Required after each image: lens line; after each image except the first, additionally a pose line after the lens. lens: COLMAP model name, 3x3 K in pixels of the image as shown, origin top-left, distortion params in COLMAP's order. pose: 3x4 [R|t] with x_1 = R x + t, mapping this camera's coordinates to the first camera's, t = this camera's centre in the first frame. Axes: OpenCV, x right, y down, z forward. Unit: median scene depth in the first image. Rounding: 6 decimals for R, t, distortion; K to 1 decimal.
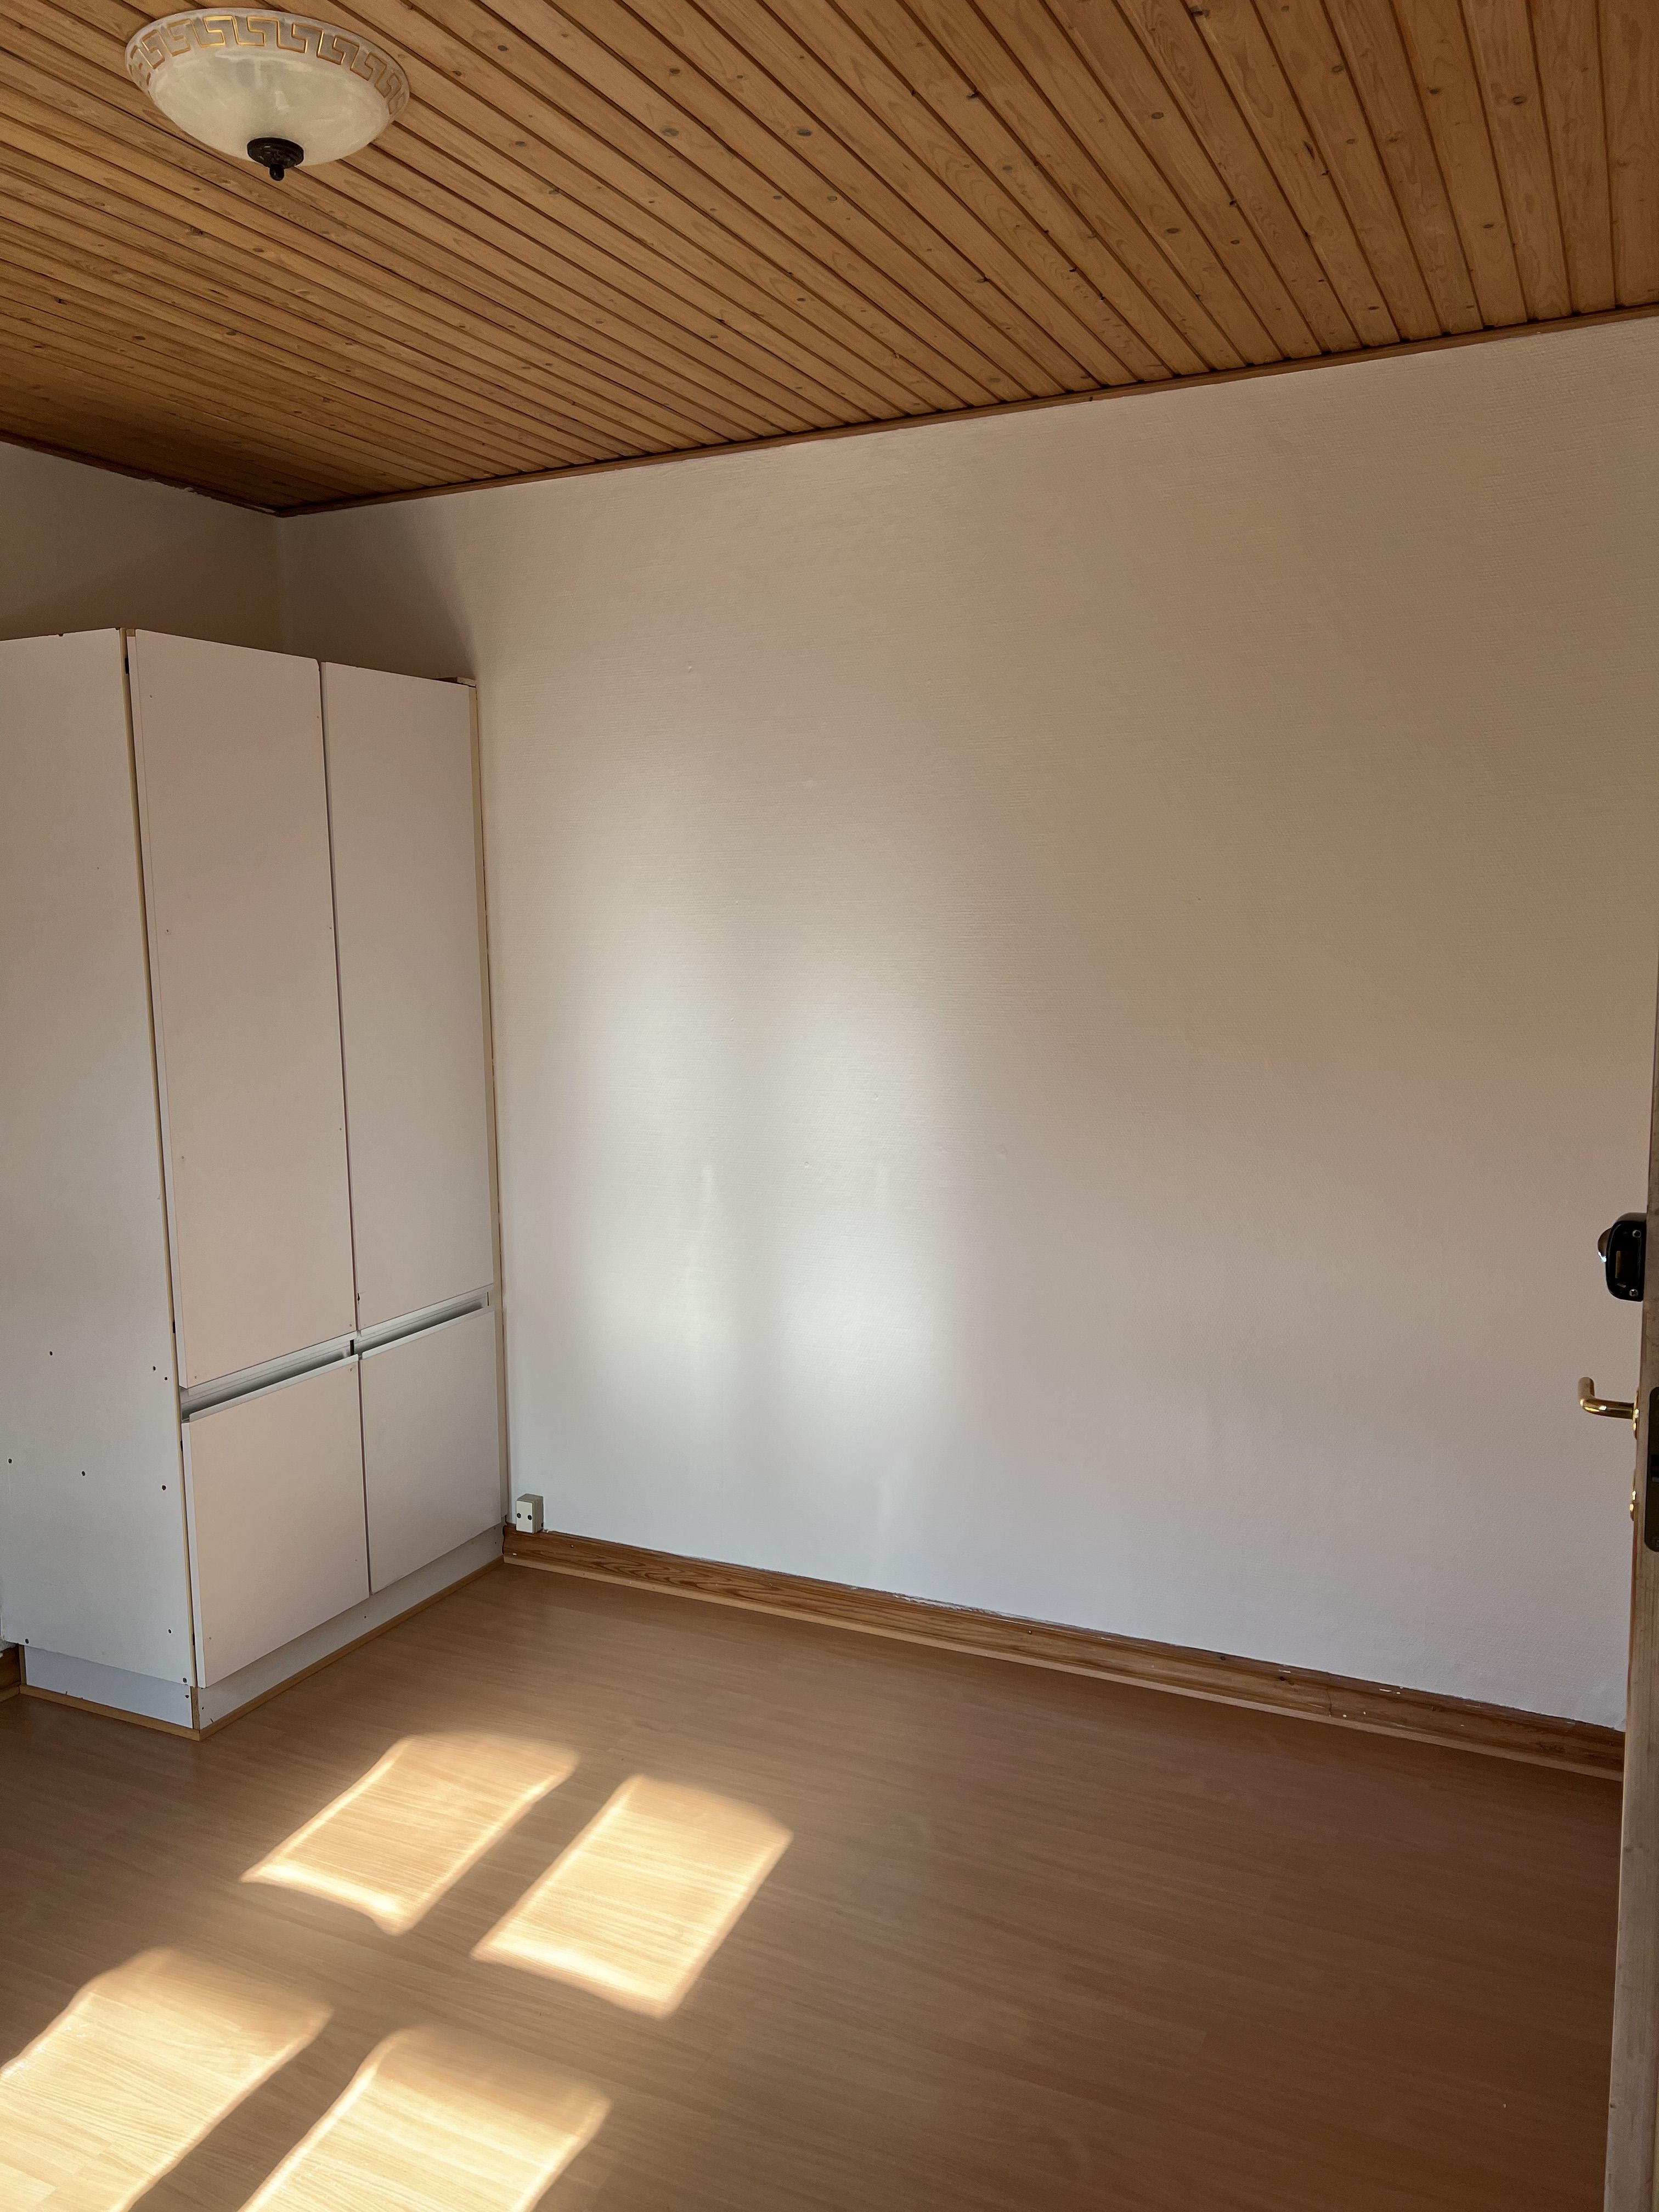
lens RADIAL K [[1674.6, 0, 839.1], [0, 1674.6, 1112.4], [0, 0, 1]] dist [0.048828, -0.023976]
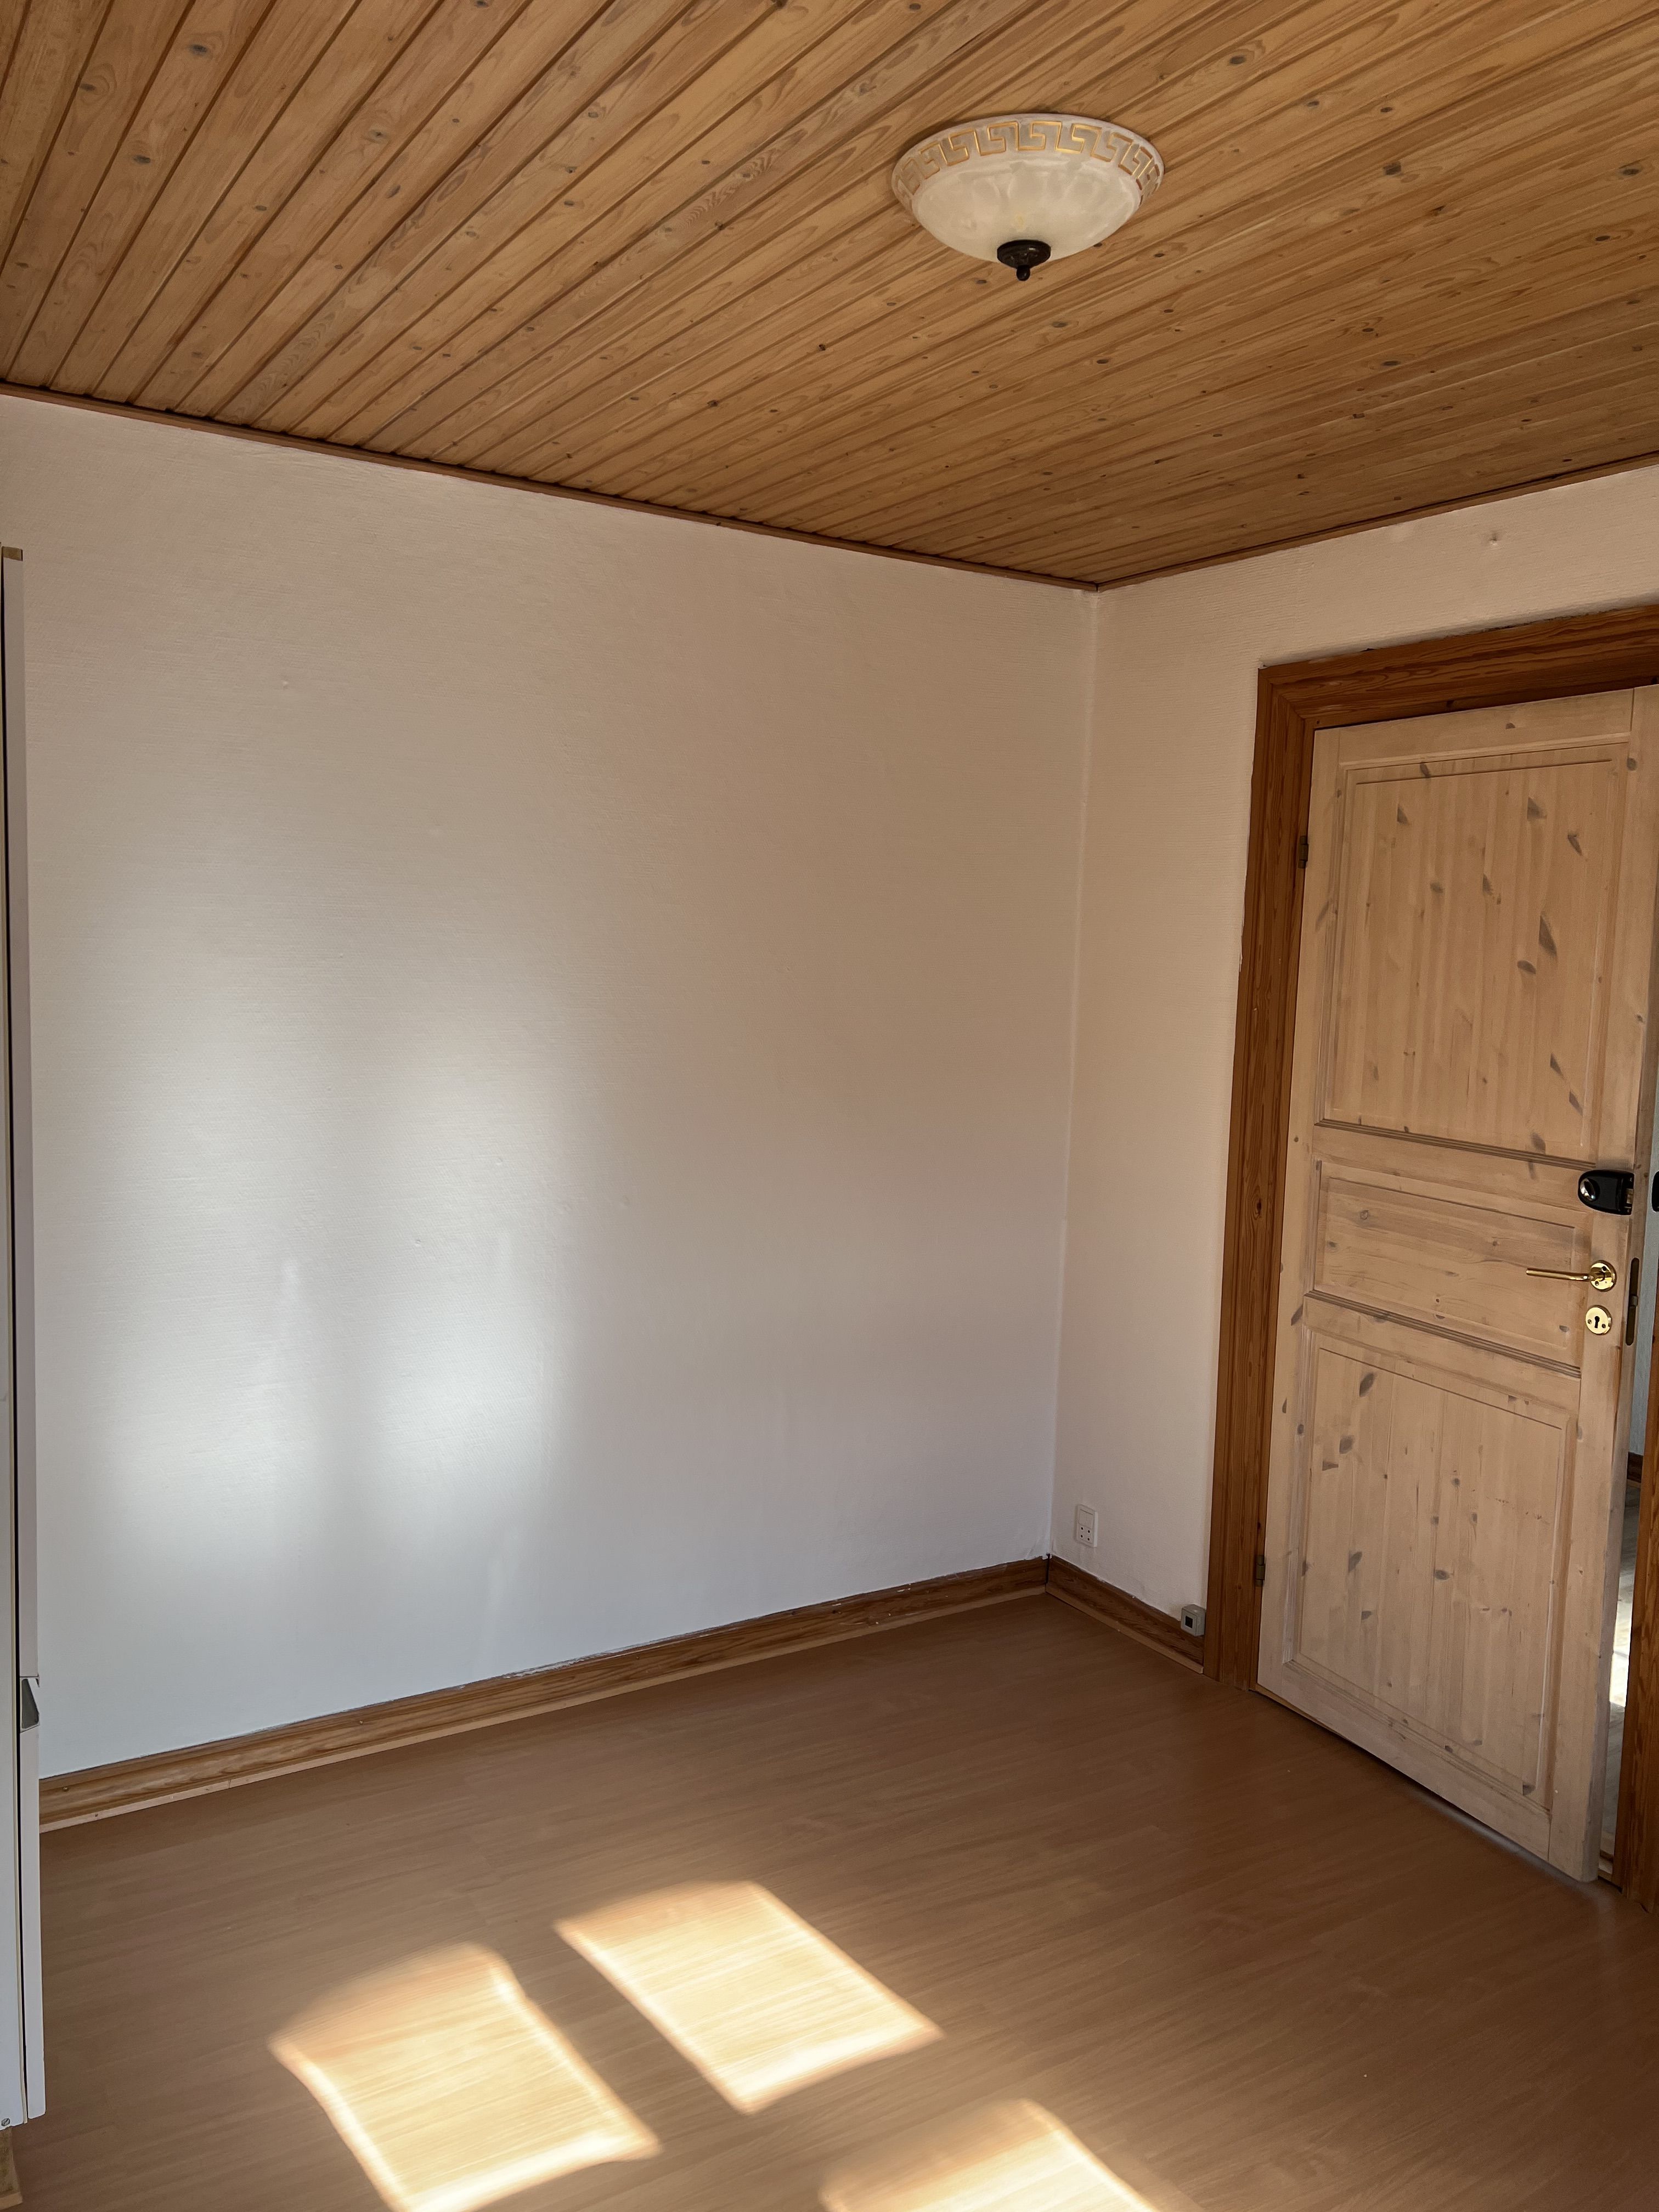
lens RADIAL K [[1674.6, 0, 826.1], [0, 1674.6, 1094.7], [0, 0, 1]] dist [0.048828, -0.023976]
pose [[0.531744, -0.050389, 0.845405, -0.873027], [0.071340, 0.997346, 0.014573, -0.061015], [-0.843895, 0.052562, 0.533927, 0.404853]]
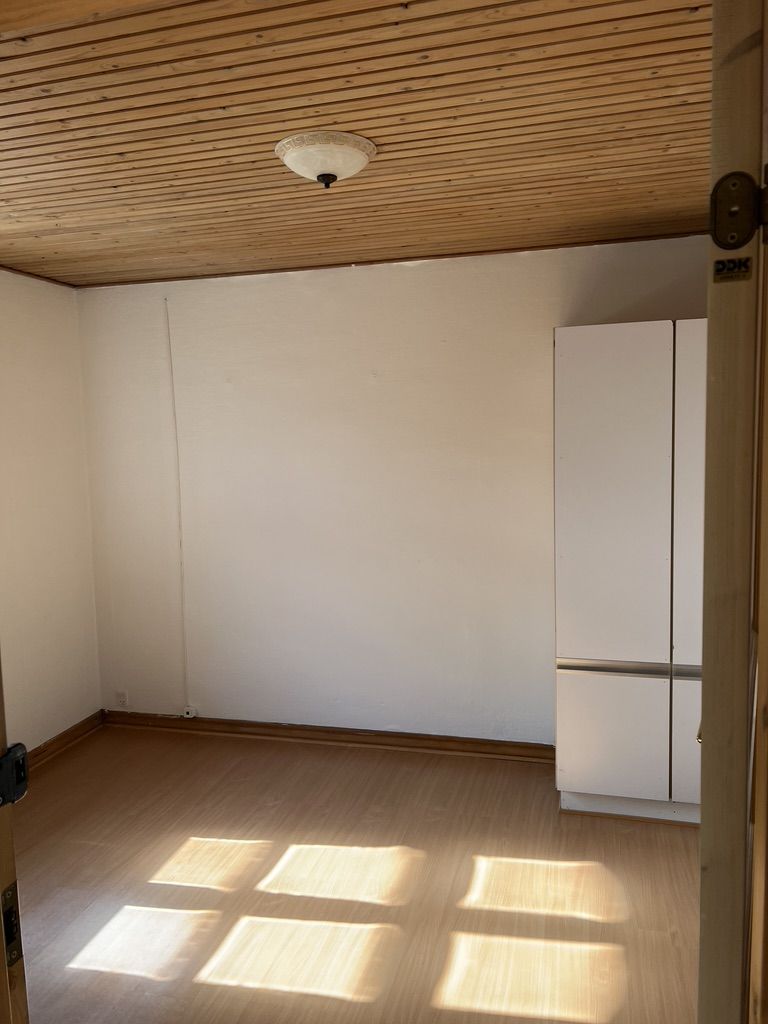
lens RADIAL K [[775.2, 0, 378.7], [0, 775.2, 517.5], [0, 0, 1]] dist [0.048828, -0.023976]
pose [[0.184209, 0.117341, -0.975858, 0.643056], [-0.100849, 0.989865, 0.099988, -0.118367], [0.977700, 0.079996, 0.194175, 0.611428]]
